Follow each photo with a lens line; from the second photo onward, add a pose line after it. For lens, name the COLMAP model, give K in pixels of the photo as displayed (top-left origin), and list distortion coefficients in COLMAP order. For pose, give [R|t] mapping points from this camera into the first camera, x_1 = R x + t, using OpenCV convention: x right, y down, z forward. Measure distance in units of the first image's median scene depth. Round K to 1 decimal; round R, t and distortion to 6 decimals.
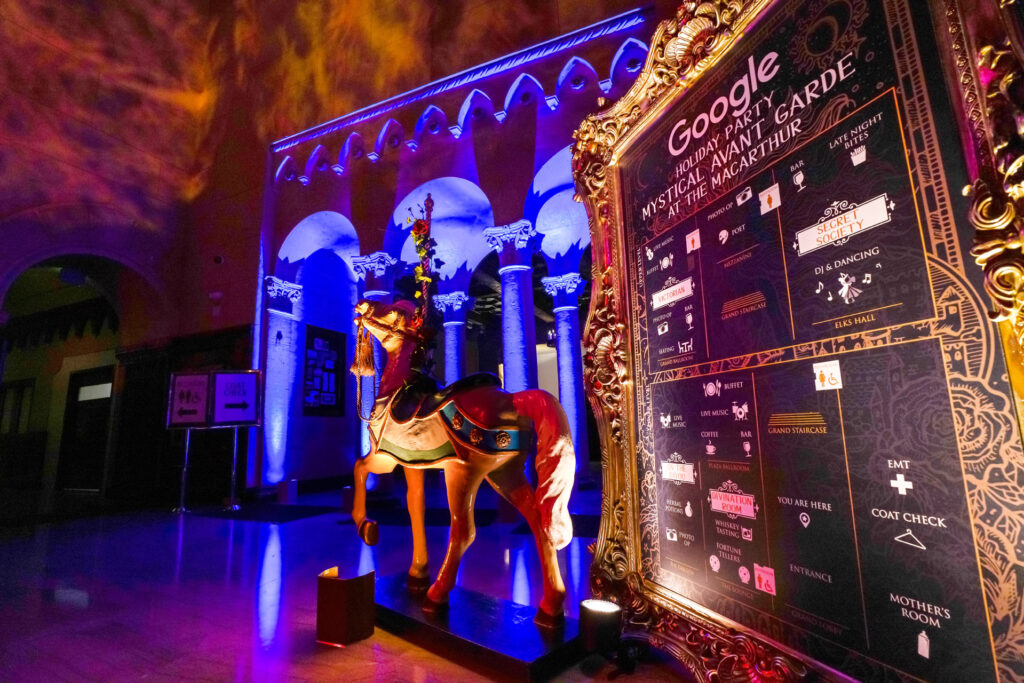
lens RADIAL K [[462.2, 0, 512.0], [0, 462.2, 341.5], [0, 0, 1]] dist [-0.029452, 0.000144]
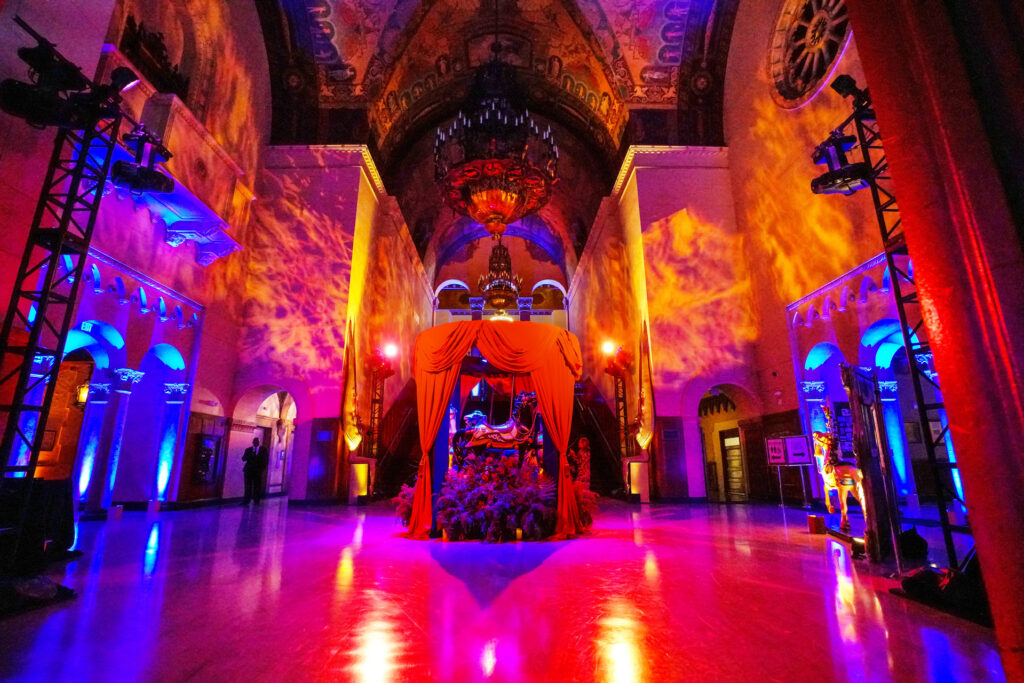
lens RADIAL K [[462.2, 0, 512.0], [0, 462.2, 341.5], [0, 0, 1]] dist [-0.029452, 0.000144]
pose [[0.401673, -0.189486, -0.895965, 0.664218], [0.152831, 0.978509, -0.138427, -0.222599], [0.902940, -0.081329, 0.422001, -0.798628]]
